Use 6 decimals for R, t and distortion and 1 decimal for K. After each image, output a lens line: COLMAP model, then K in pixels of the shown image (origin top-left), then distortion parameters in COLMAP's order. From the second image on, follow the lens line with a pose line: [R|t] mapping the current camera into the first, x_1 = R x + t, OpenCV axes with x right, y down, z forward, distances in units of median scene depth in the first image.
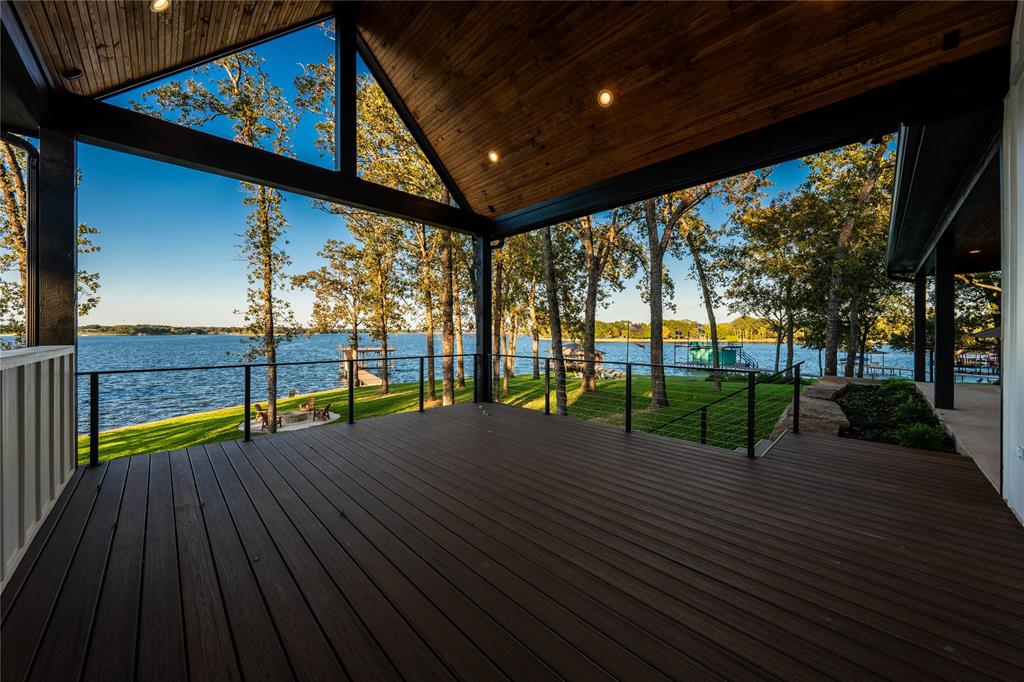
lens RADIAL K [[351.5, 0, 508.6], [0, 351.5, 334.1], [0, 0, 1]] dist [-0.002980, 0.000035]
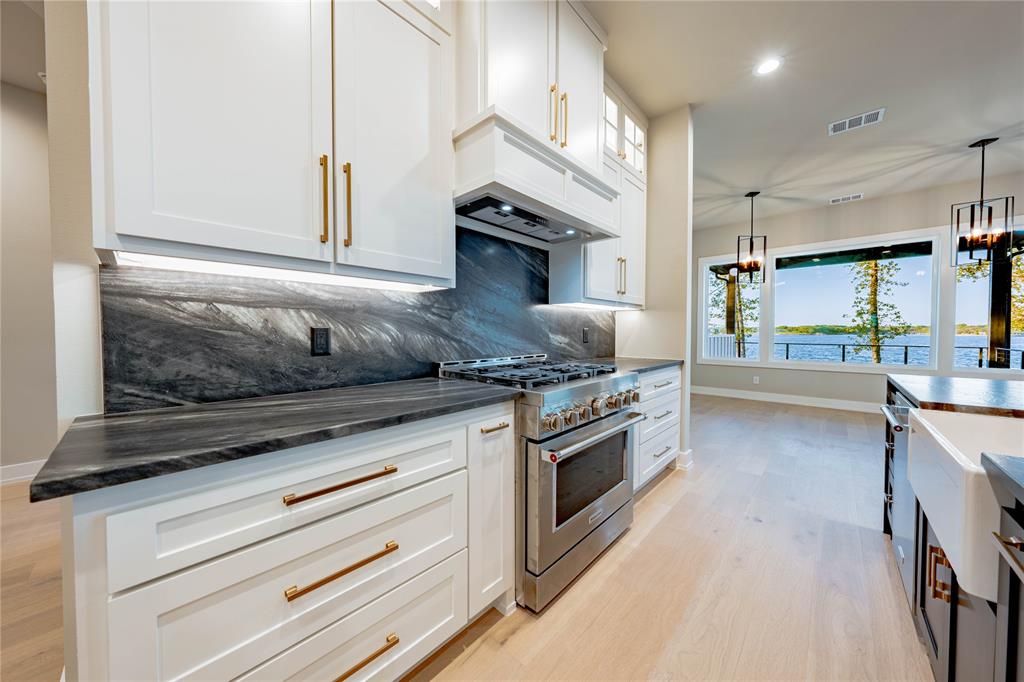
lens RADIAL K [[351.5, 0, 516.7], [0, 351.5, 328.2], [0, 0, 1]] dist [-0.002980, 0.000035]
pose [[0.044319, -0.013863, -0.998921, 0.501092], [-0.002757, 0.999898, -0.013998, 0.007927], [0.999014, 0.003375, 0.044276, -0.320791]]
